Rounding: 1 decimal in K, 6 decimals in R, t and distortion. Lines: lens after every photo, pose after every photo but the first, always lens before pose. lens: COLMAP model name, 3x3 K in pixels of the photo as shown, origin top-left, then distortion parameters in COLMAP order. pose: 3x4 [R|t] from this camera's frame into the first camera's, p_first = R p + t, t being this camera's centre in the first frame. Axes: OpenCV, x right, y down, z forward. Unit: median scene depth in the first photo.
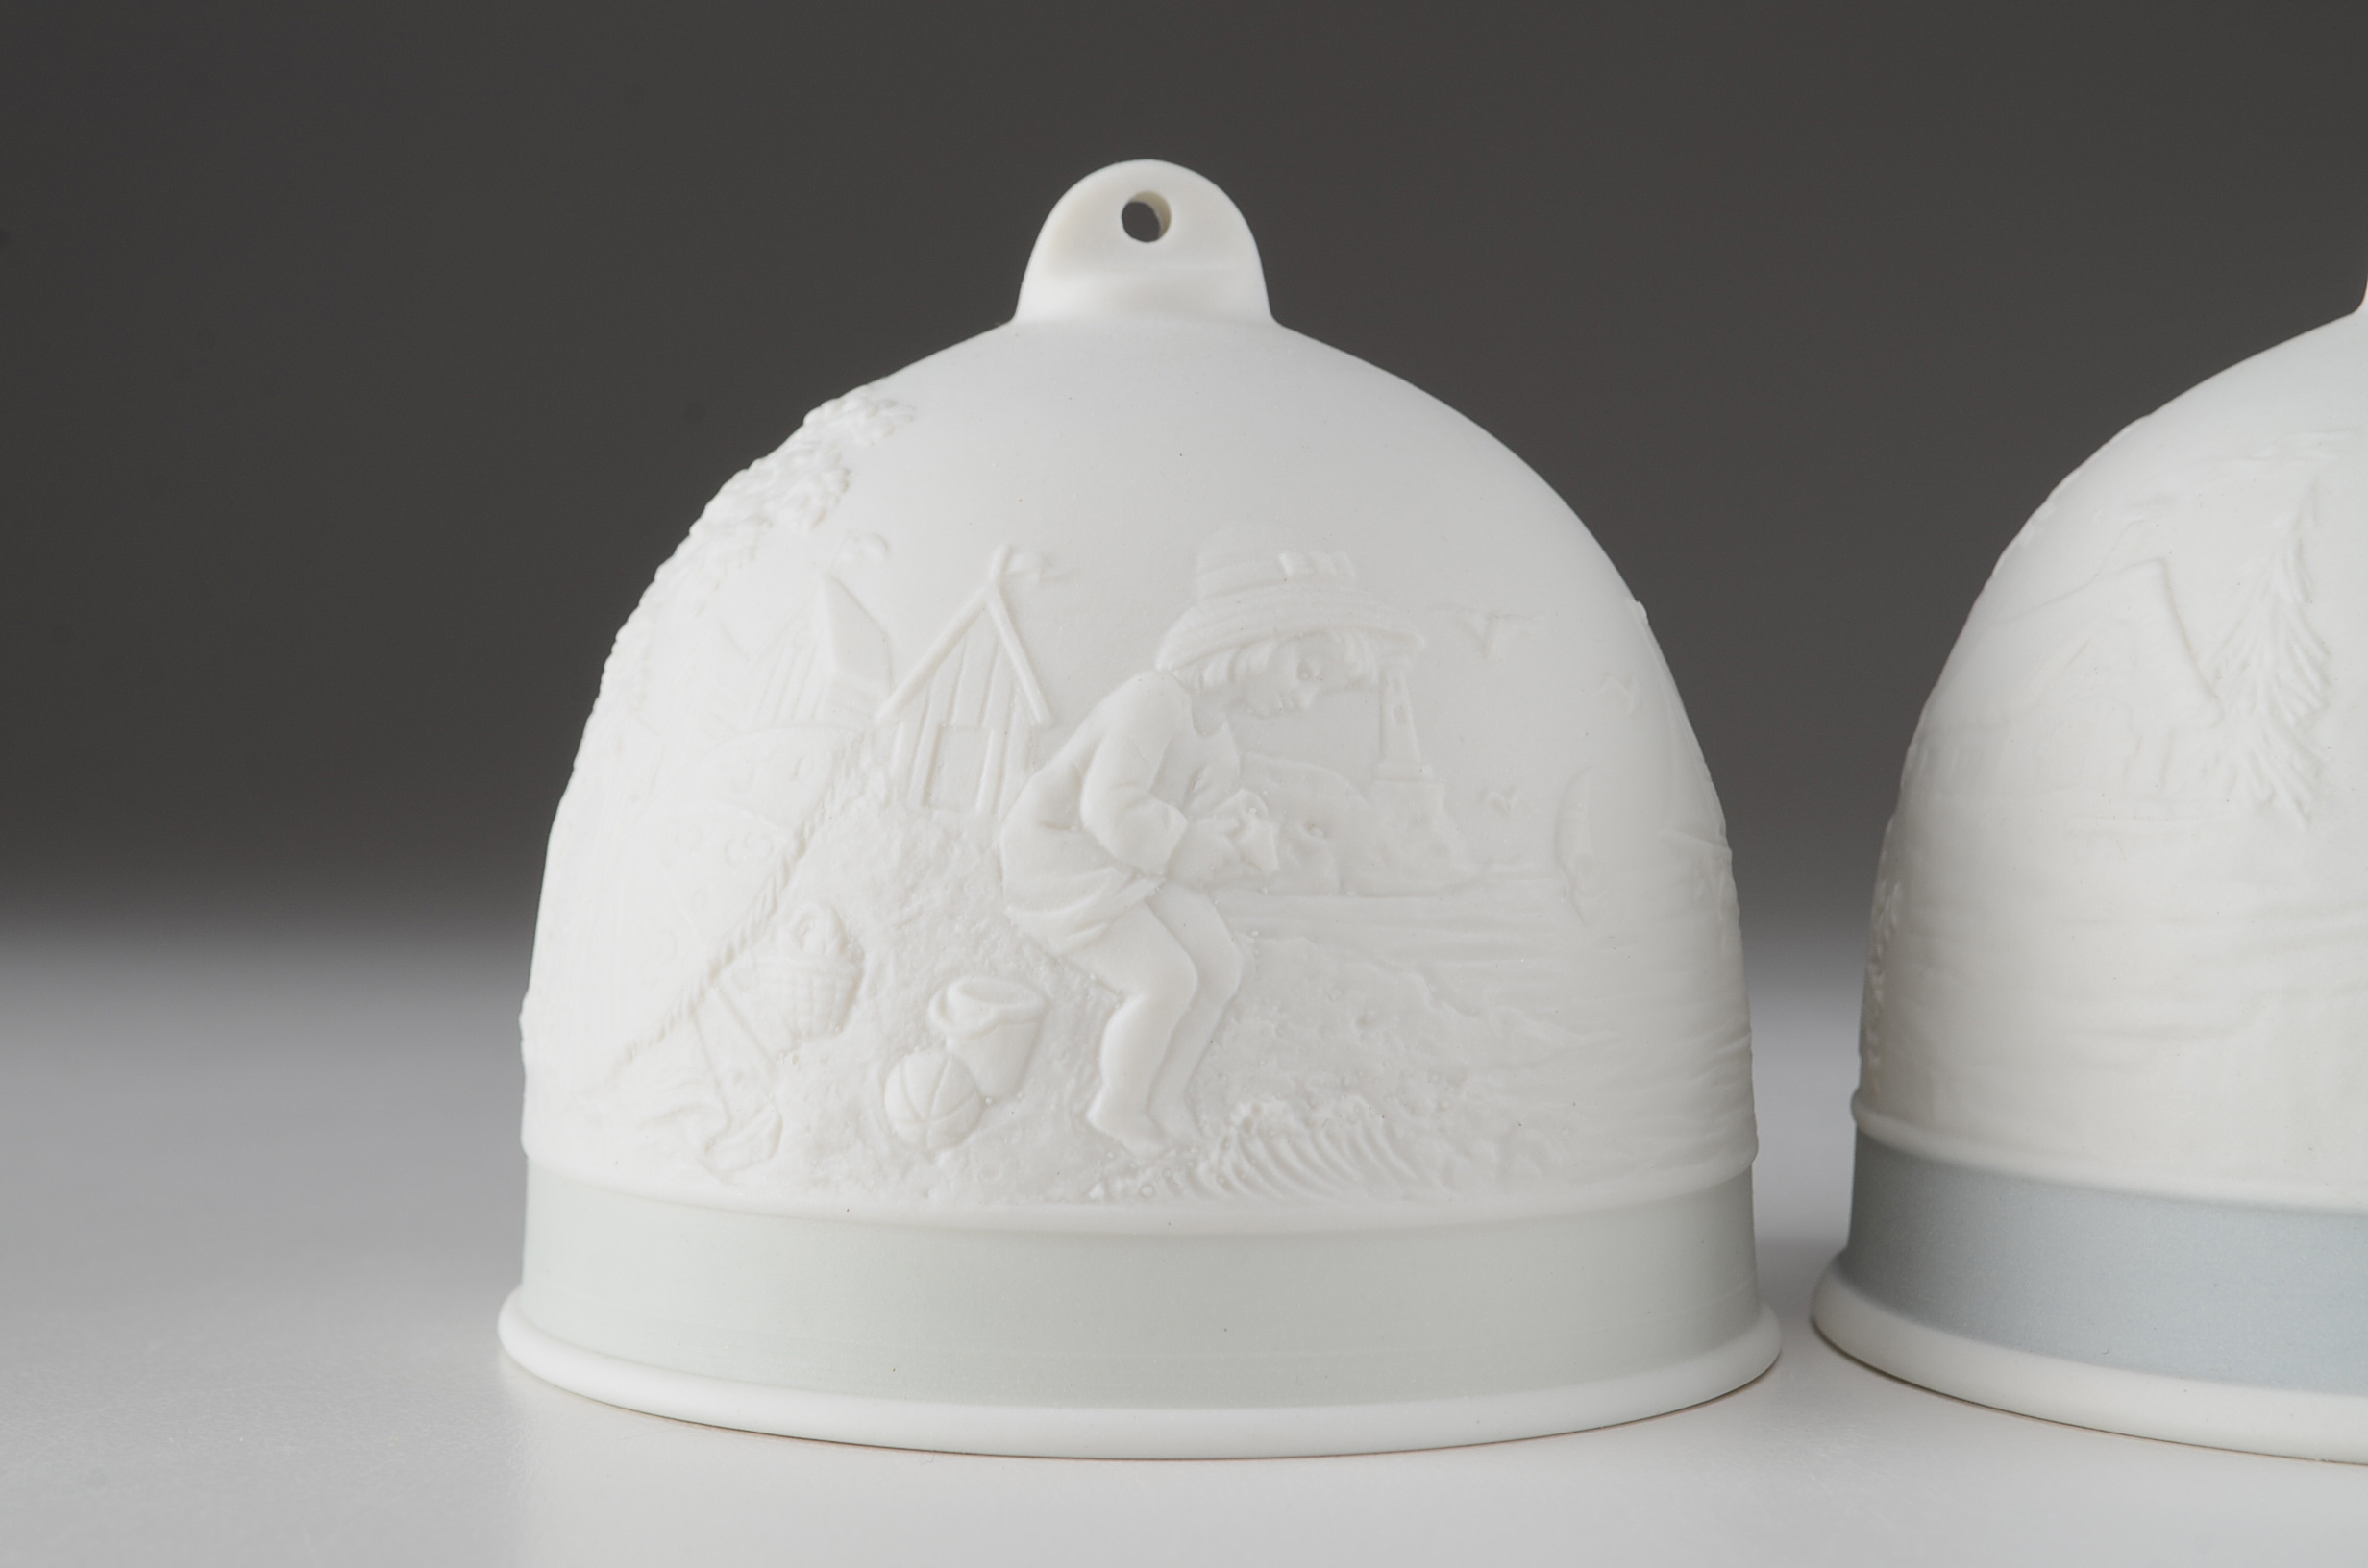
lens RADIAL K [[4584.9, 0, 1184.0], [0, 4584.9, 784.0], [0, 0, 1]] dist [0.038281, -0.212776]
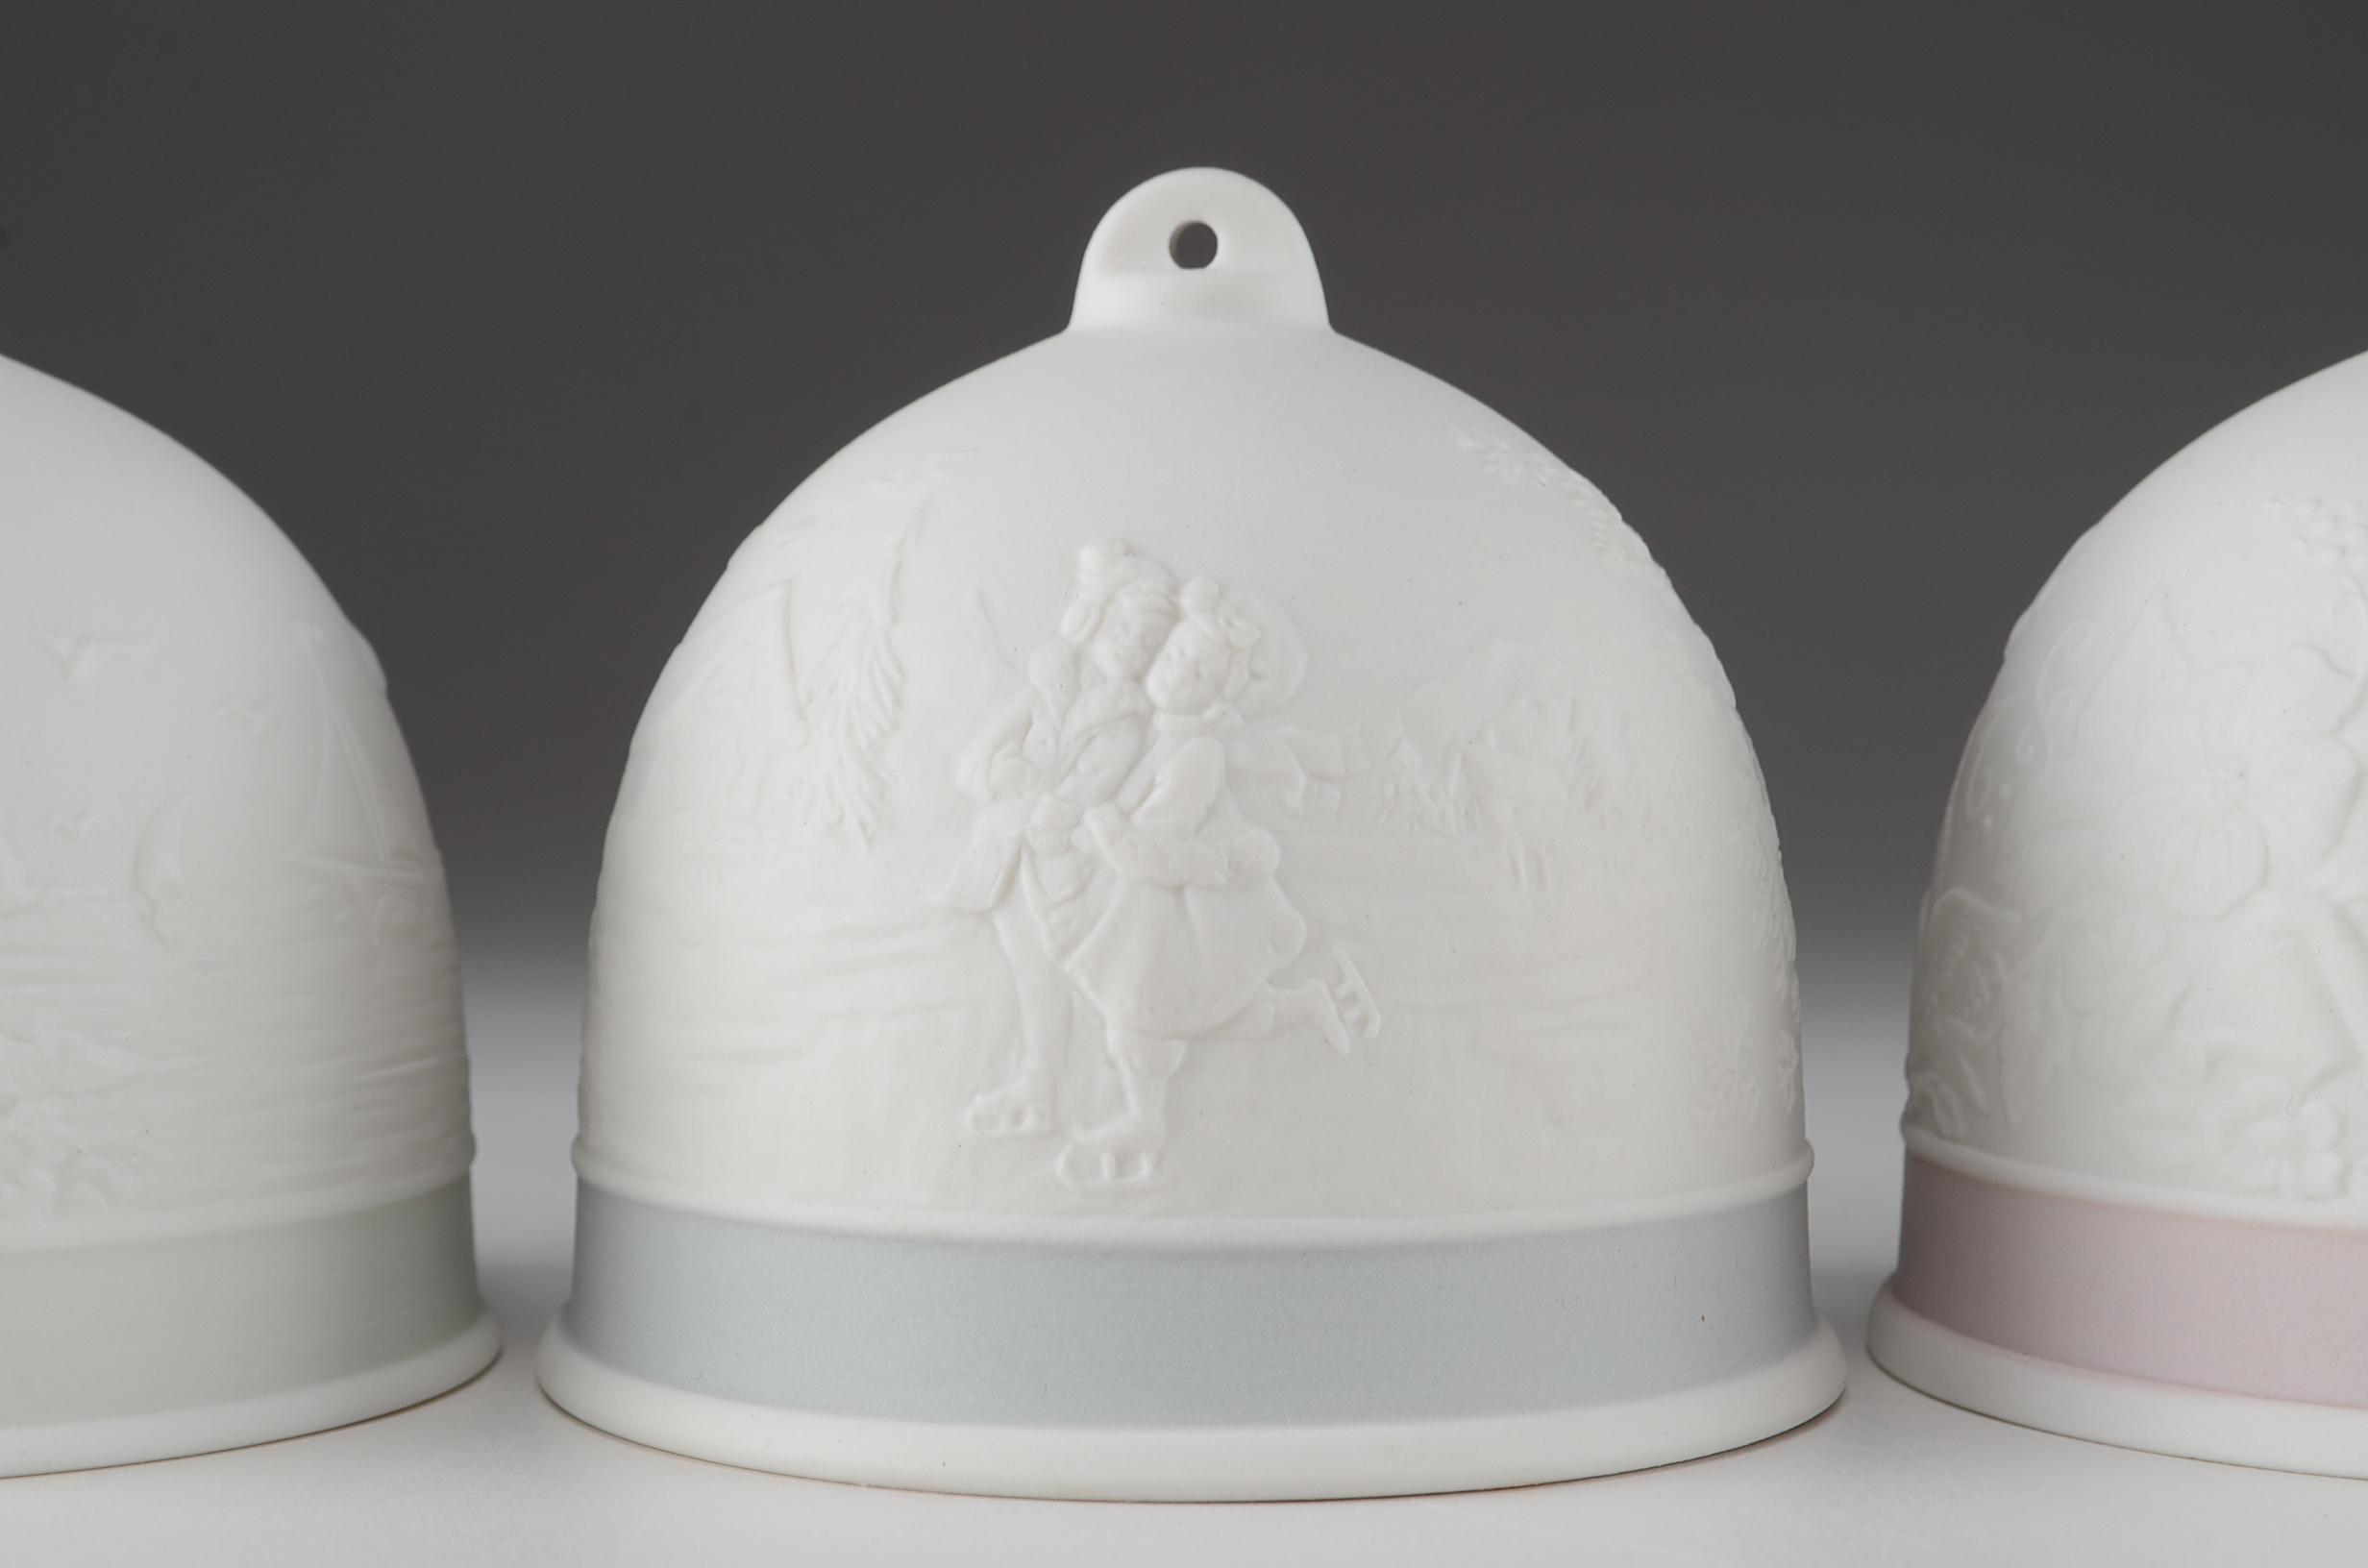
lens RADIAL K [[4584.9, 0, 1184.0], [0, 4584.9, 784.0], [0, 0, 1]] dist [0.038281, -0.212776]
pose [[0.999699, -0.002414, 0.024422, 0.288789], [0.002548, 0.999982, -0.005448, 0.000796], [-0.024408, 0.005509, 0.999687, 0.003367]]
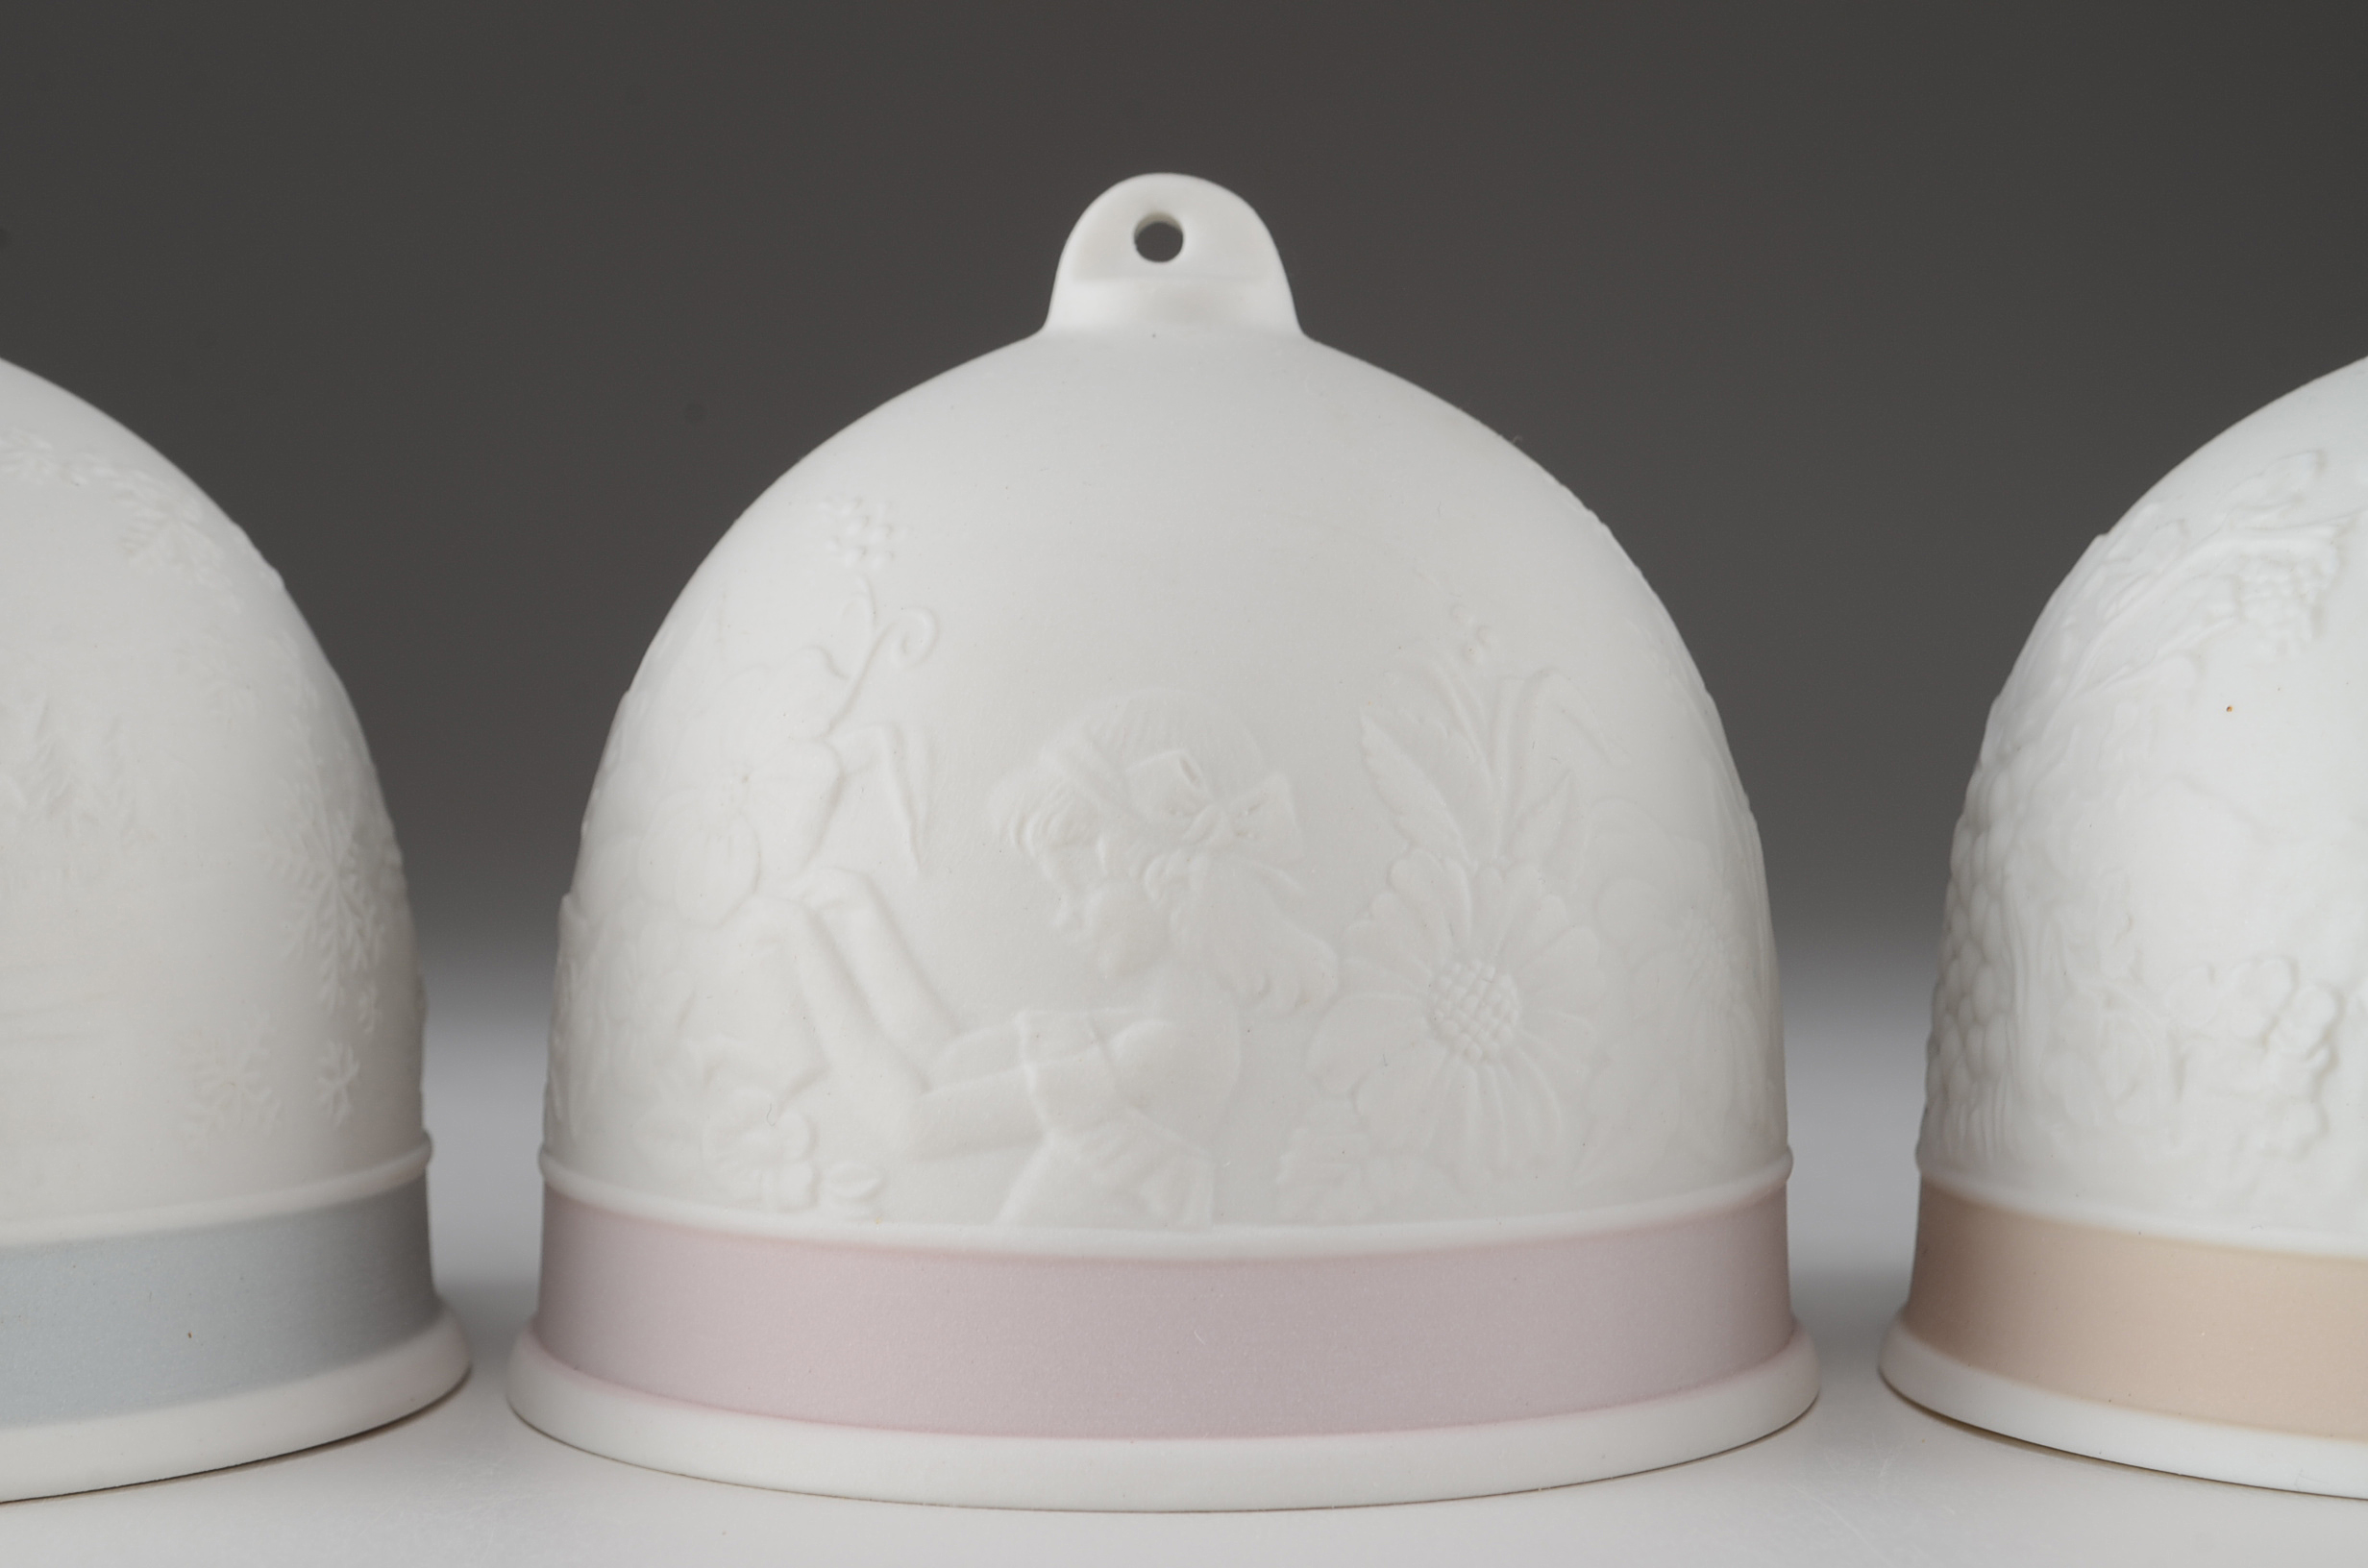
lens RADIAL K [[4584.9, 0, 1184.0], [0, 4584.9, 784.0], [0, 0, 1]] dist [0.038281, -0.212776]
pose [[0.999082, -0.004543, 0.042603, 0.604610], [0.004893, 0.999955, -0.008125, 0.003509], [-0.042564, 0.008326, 0.999059, 0.012287]]
